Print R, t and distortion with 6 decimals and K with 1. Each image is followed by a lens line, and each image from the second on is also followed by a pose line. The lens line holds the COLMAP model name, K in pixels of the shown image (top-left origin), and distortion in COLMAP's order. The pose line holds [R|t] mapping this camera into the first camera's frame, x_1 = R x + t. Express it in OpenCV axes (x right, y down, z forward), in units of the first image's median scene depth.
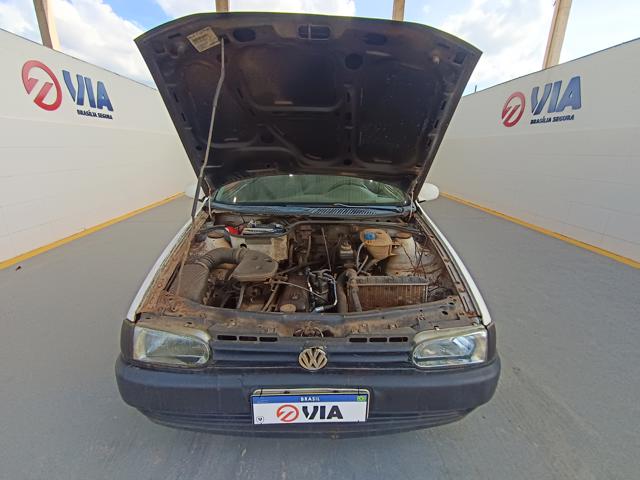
lens RADIAL K [[294.3, 0, 322.9], [0, 294.3, 241.0], [0, 0, 1]] dist [-0.002862, -0.000403]
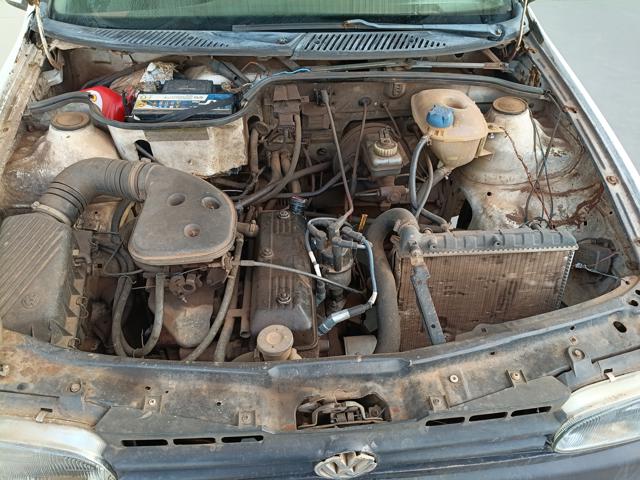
lens RADIAL K [[488.4, 0, 322.5], [0, 488.4, 239.2], [0, 0, 1]] dist [0.023422, -0.066951]
pose [[0.996942, -0.045350, 0.063638, -0.068839], [0.016444, 0.917887, 0.396502, -0.147601], [-0.076394, -0.394243, 0.915826, 0.306776]]
